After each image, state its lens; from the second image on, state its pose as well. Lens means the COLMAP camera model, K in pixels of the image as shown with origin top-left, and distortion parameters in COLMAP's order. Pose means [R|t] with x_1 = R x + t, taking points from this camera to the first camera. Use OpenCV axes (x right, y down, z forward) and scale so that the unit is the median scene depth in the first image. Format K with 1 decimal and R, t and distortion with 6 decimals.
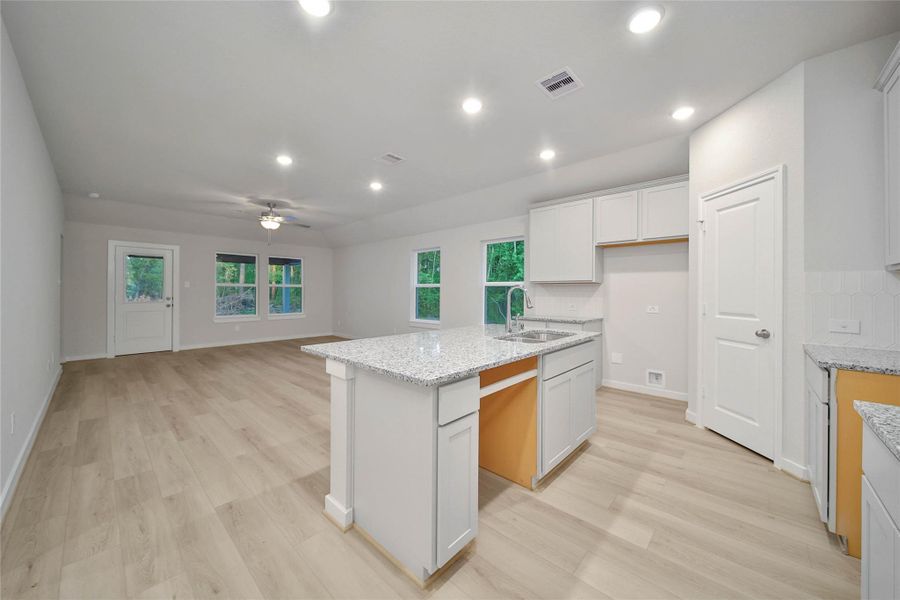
lens RADIAL K [[327.8, 0, 449.6], [0, 327.8, 295.8], [0, 0, 1]] dist [-0.000748, -0.000107]
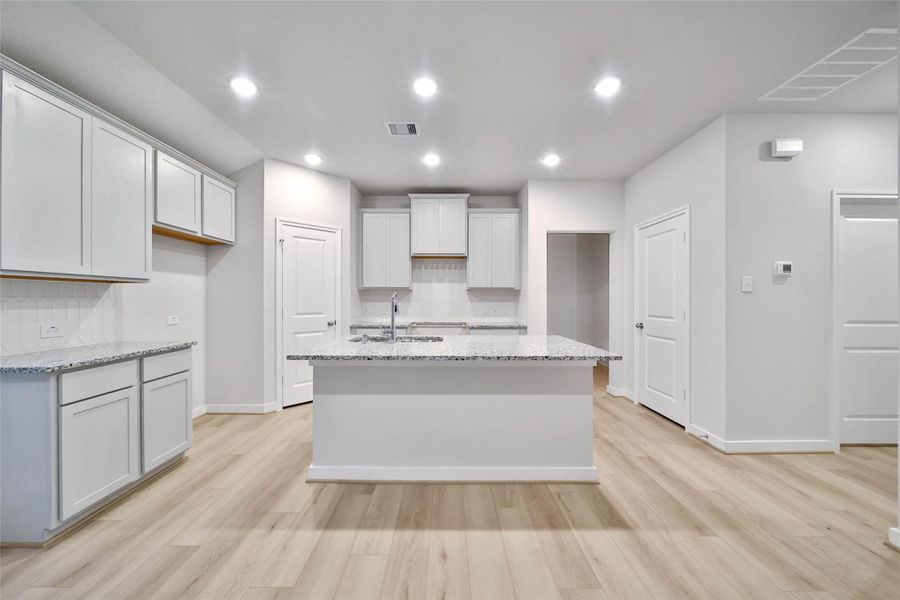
lens RADIAL K [[334.2, 0, 450.0], [0, 334.2, 300.0], [0, 0, 1]] dist [0.000198, -0.000018]
pose [[-0.690019, -0.004600, 0.723776, -0.725875], [0.006538, 0.999899, 0.012588, -0.021679], [-0.723761, 0.013417, -0.689920, 1.812763]]
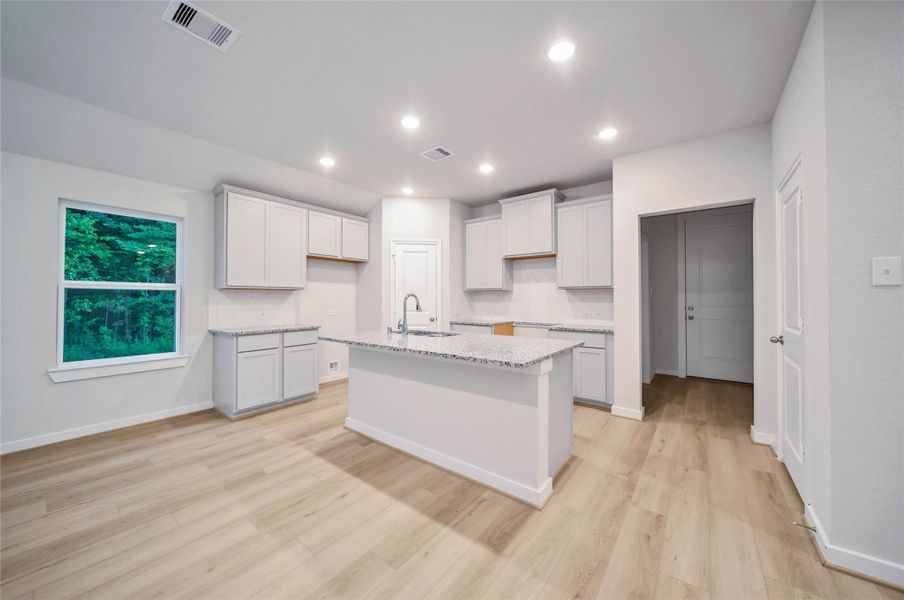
lens RADIAL K [[329.3, 0, 451.6], [0, 329.3, 295.8], [0, 0, 1]] dist [-0.000748, -0.000107]
pose [[-0.093135, 0.007919, 0.995622, -1.148296], [0.012282, 0.999901, -0.006805, -0.014529], [-0.995578, 0.011594, -0.093223, 1.117787]]
